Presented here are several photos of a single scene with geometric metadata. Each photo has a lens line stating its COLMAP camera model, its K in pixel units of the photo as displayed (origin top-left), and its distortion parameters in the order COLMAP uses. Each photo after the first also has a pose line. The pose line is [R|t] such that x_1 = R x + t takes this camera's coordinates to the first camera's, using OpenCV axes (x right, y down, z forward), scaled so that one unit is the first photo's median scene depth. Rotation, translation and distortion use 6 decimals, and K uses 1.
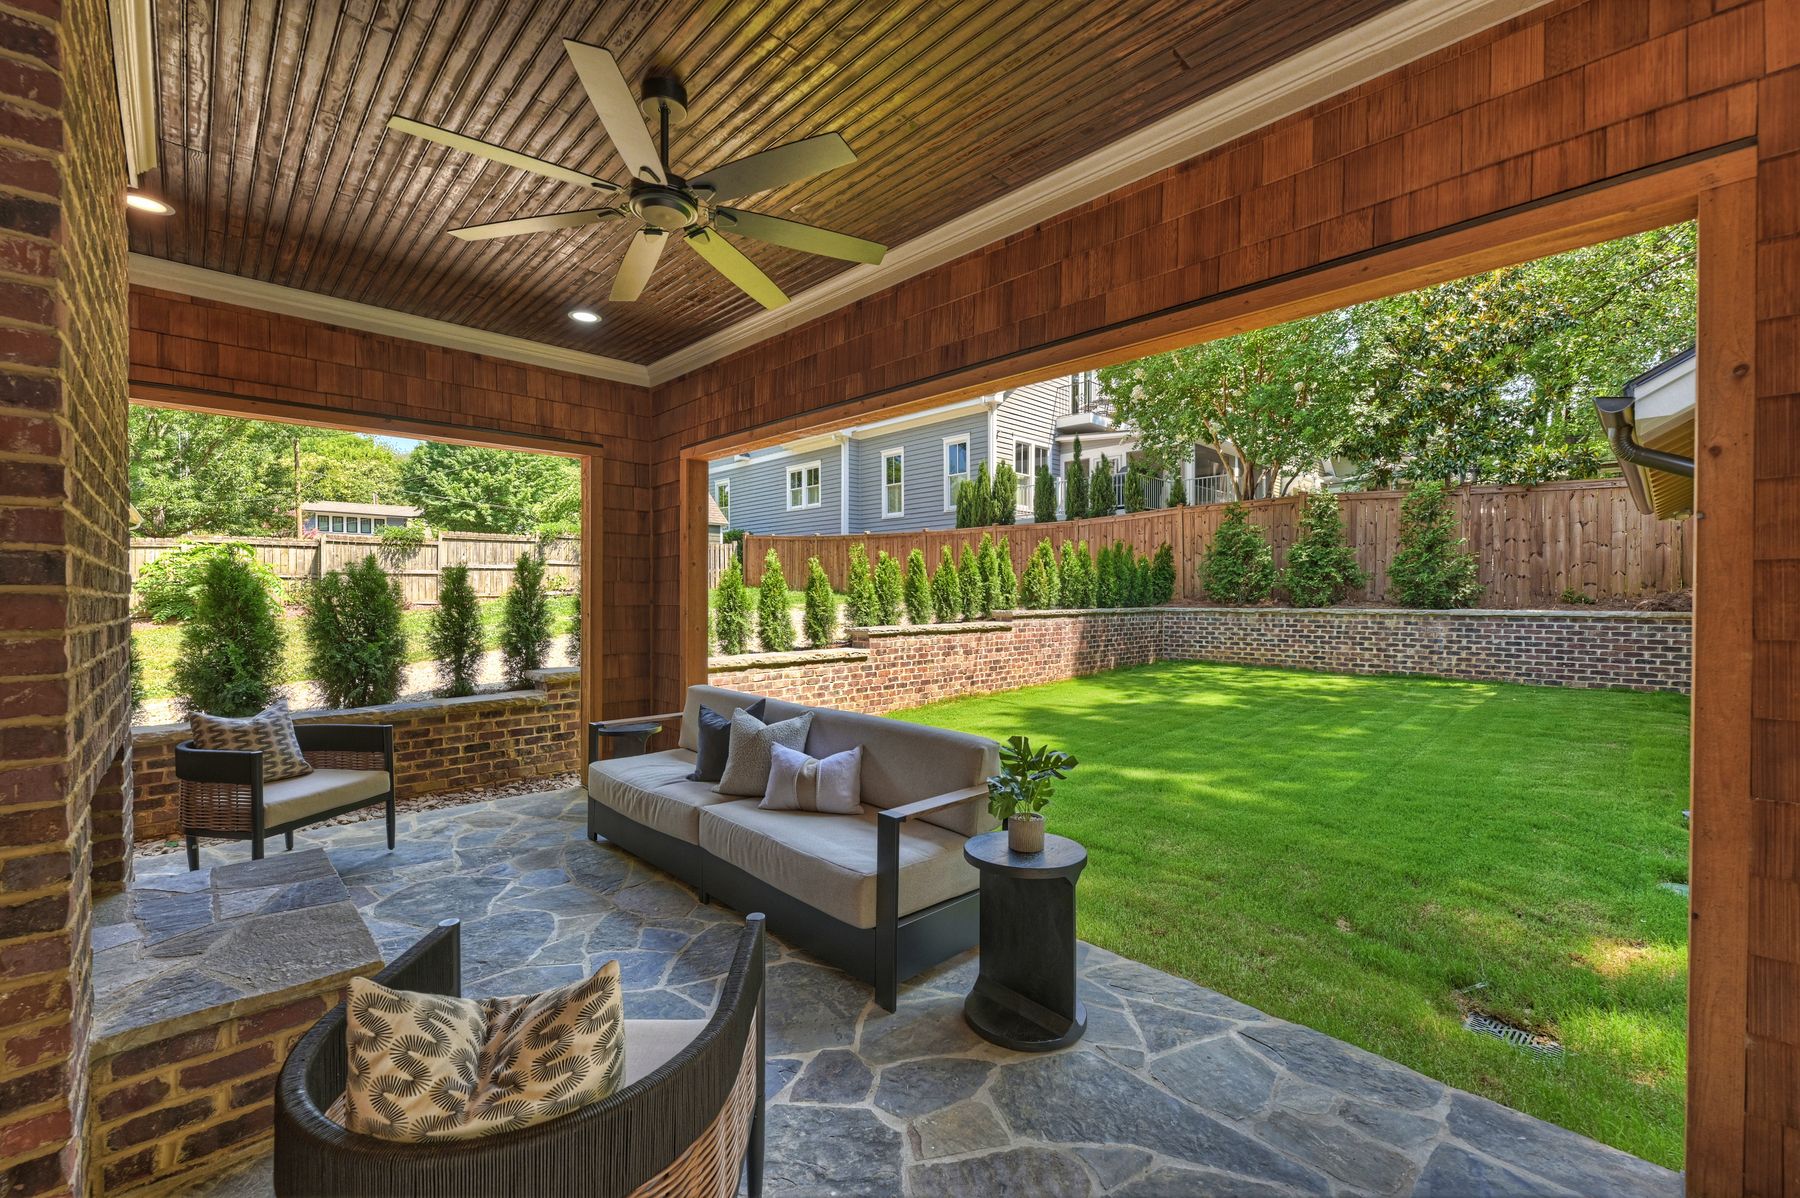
lens RADIAL K [[780.1, 0, 908.2], [0, 780.1, 596.2], [0, 0, 1]] dist [-0.012852, -0.000100]
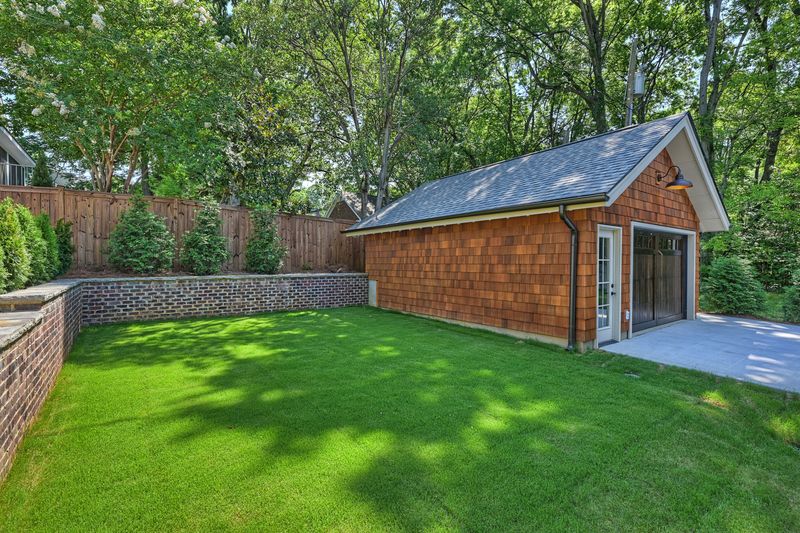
lens RADIAL K [[372.5, 0, 398.8], [0, 372.5, 264.2], [0, 0, 1]] dist [-0.000792, -0.000472]
pose [[0.113771, -0.001800, 0.993505, -0.181624], [-0.002858, 0.999994, 0.002140, -0.010653], [-0.993503, -0.003083, 0.113765, 0.620349]]
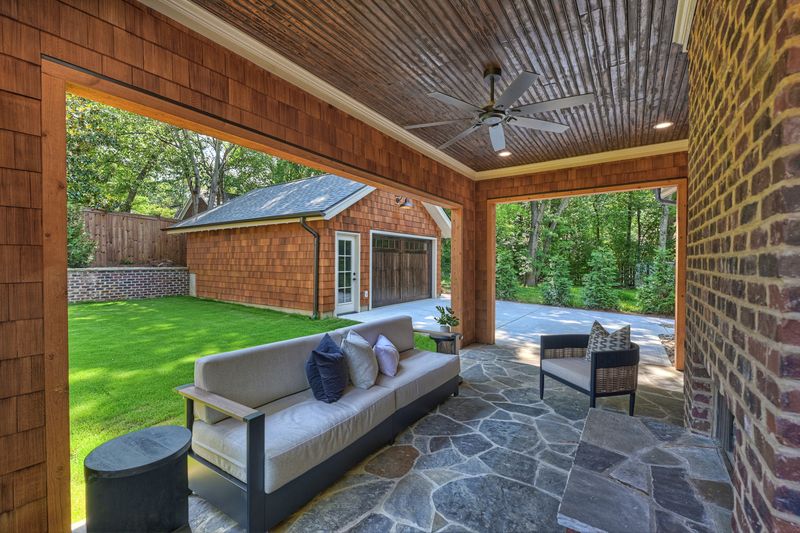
lens RADIAL K [[346.7, 0, 404.9], [0, 346.7, 263.5], [0, 0, 1]] dist [-0.012852, -0.000100]
pose [[-0.226113, -0.007048, 0.974076, -0.363572], [-0.006738, 0.999961, 0.005671, -0.004946], [-0.974078, -0.005281, -0.226152, 0.408091]]
